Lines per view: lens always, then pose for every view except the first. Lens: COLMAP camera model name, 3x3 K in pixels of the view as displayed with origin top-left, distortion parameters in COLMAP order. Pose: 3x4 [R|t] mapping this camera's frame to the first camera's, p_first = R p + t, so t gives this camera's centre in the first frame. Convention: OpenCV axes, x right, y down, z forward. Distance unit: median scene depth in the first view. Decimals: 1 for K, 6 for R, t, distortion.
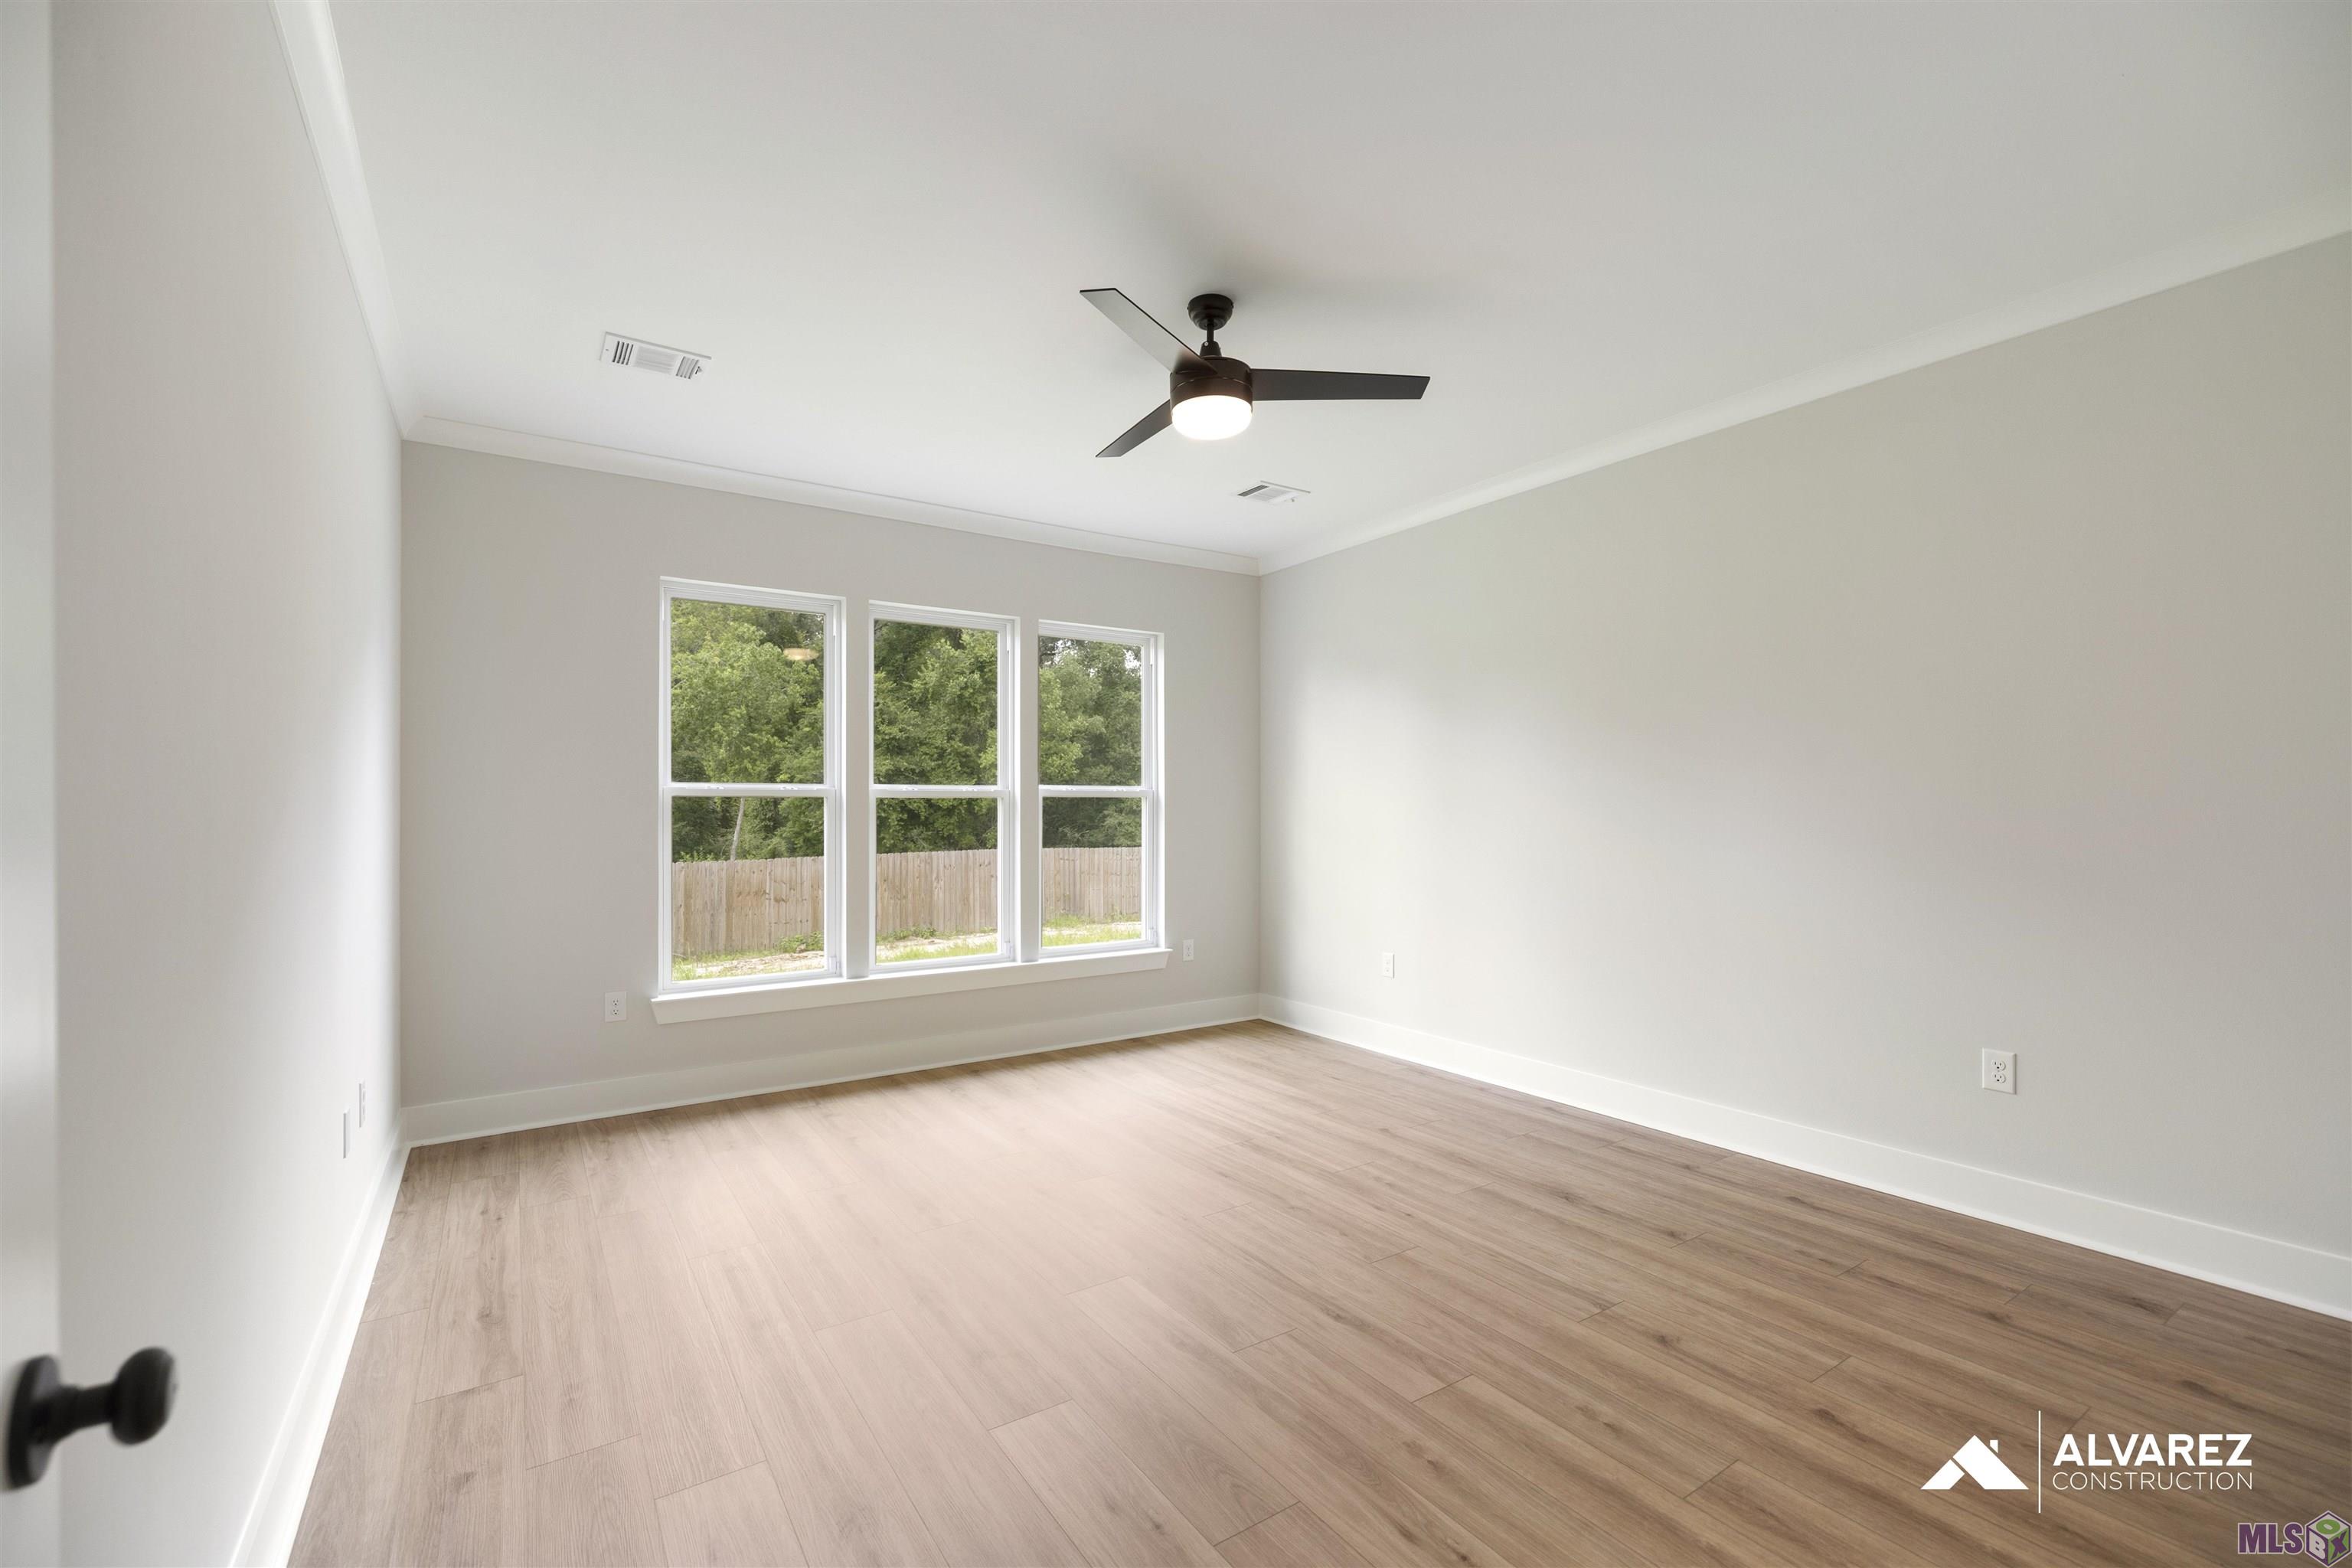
lens RADIAL K [[997.4, 0, 1170.4], [0, 997.4, 815.3], [0, 0, 1]] dist [0.000384, 0.000115]
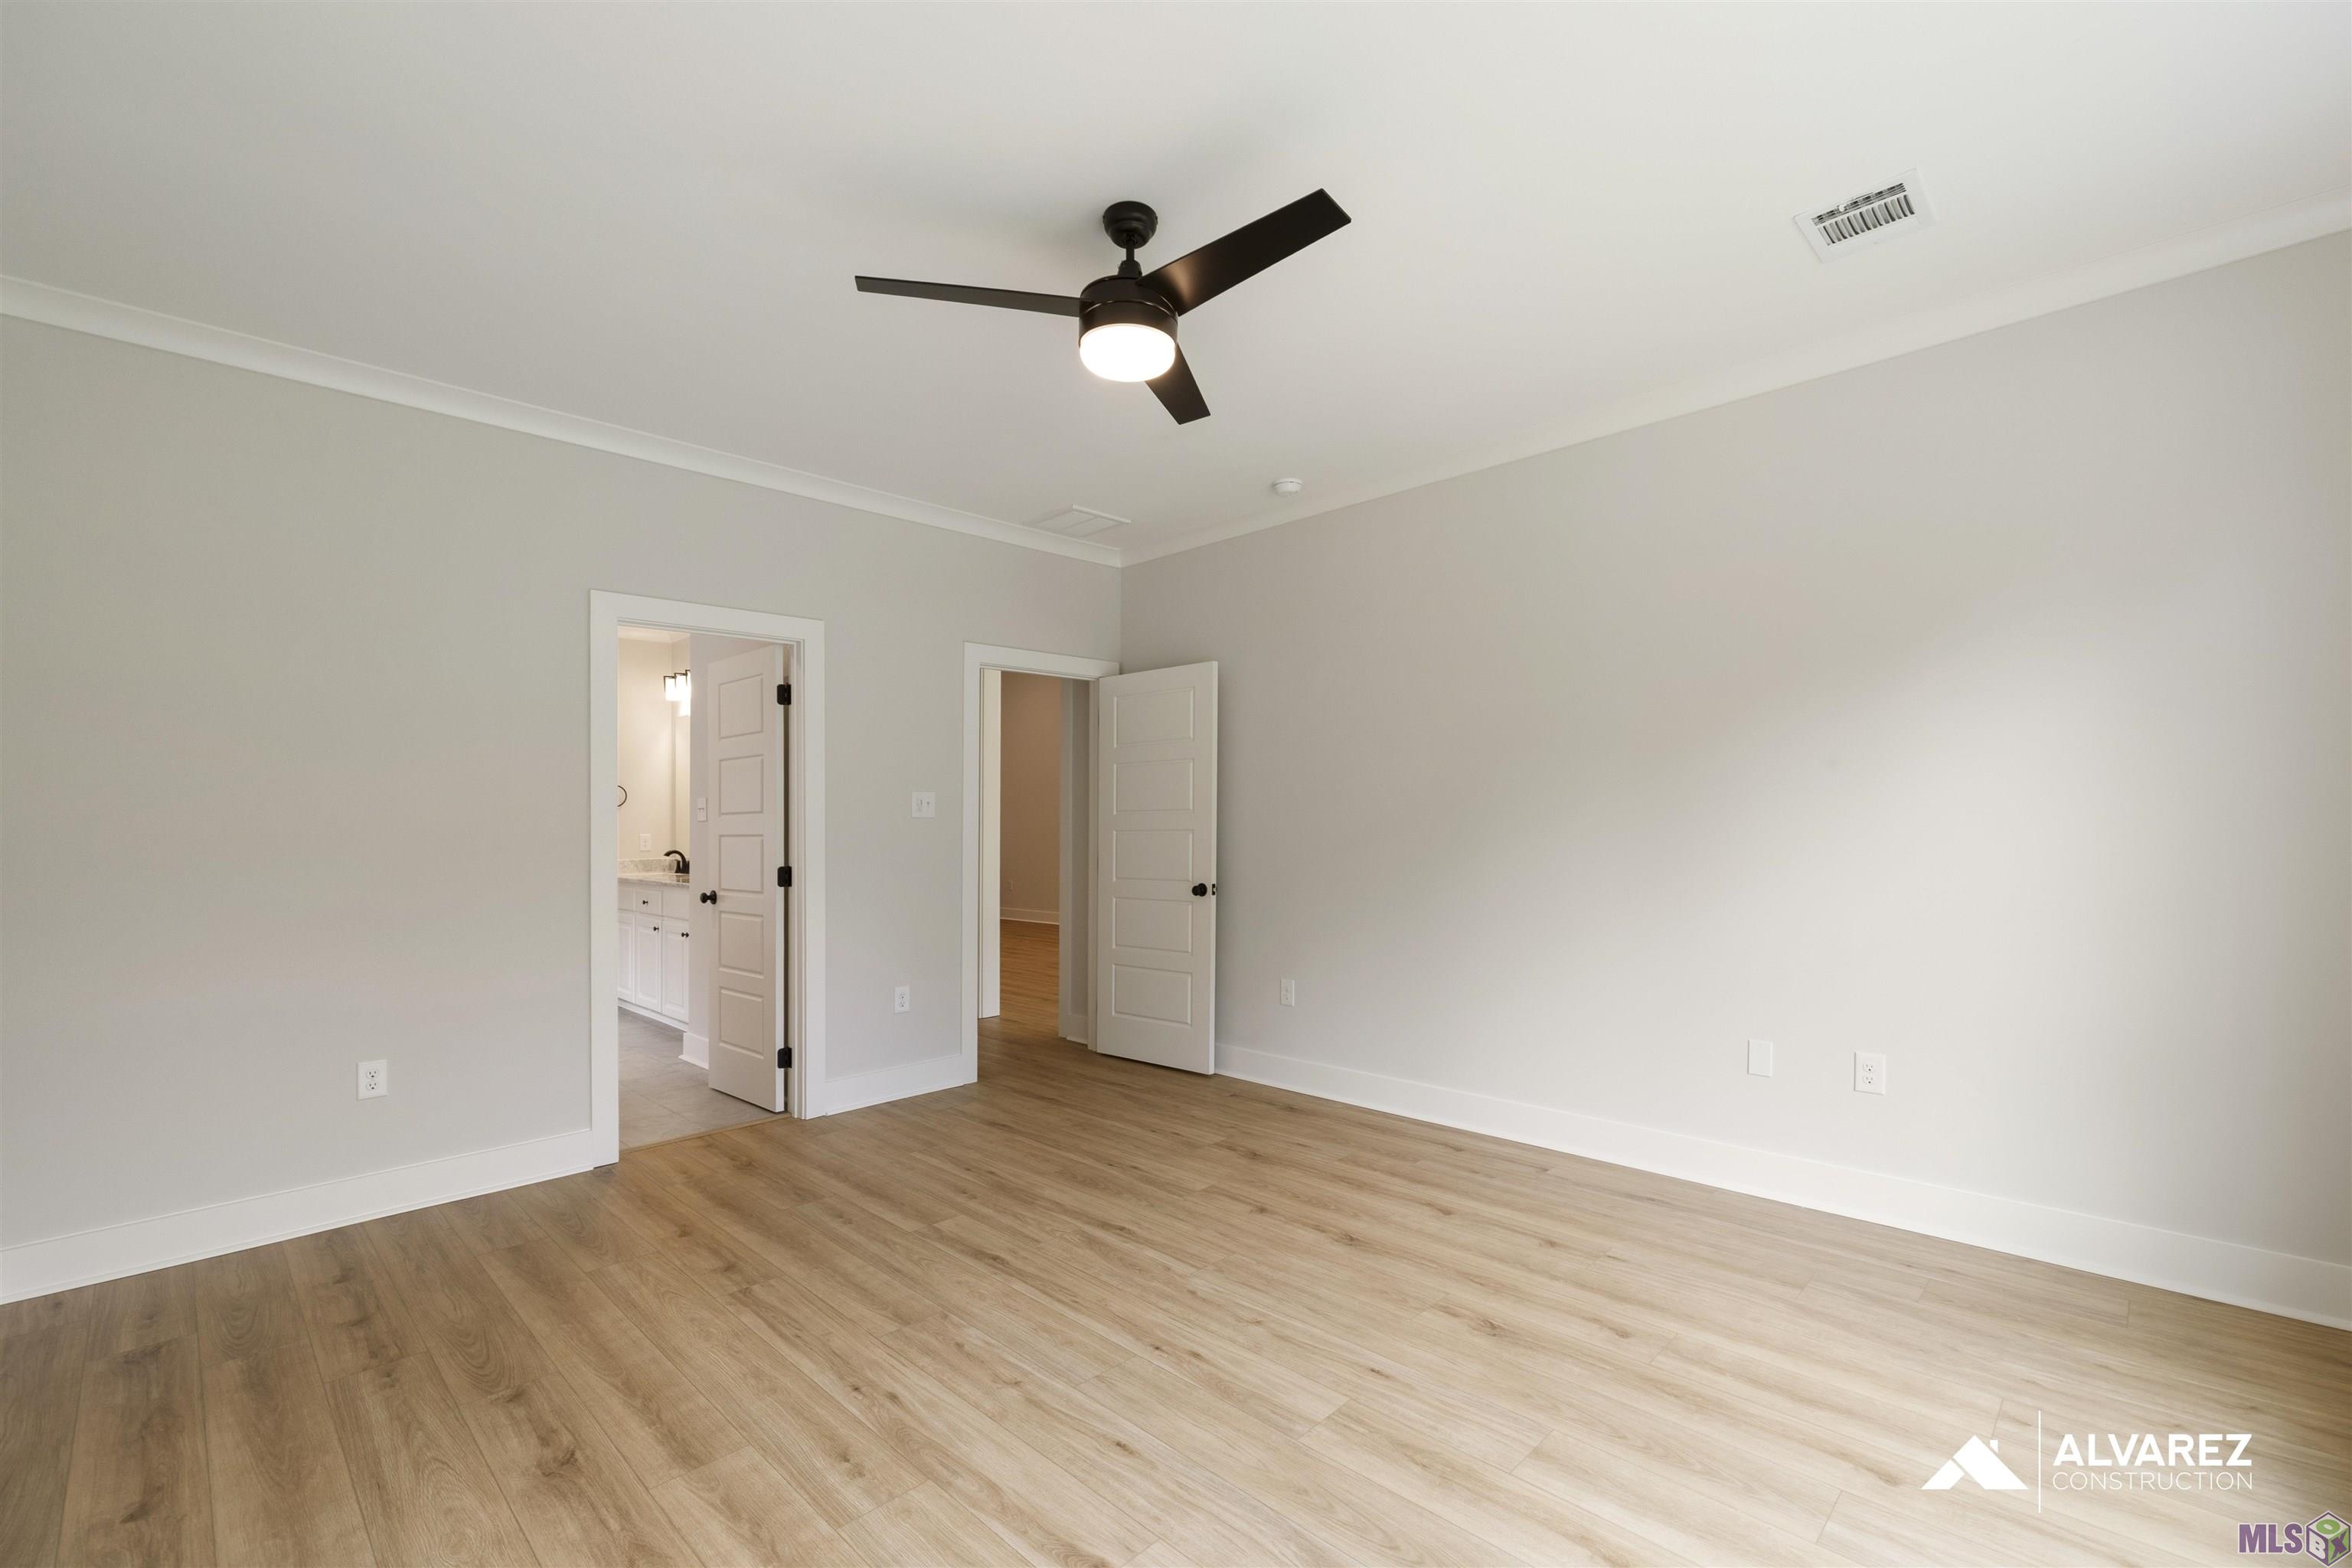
lens RADIAL K [[997.4, 0, 1170.4], [0, 997.4, 815.3], [0, 0, 1]] dist [0.000384, 0.000115]
pose [[-0.980440, 0.015397, -0.196217, 0.175114], [0.015293, 0.999881, 0.002044, -0.016666], [0.196225, -0.000996, -0.980558, 2.037982]]
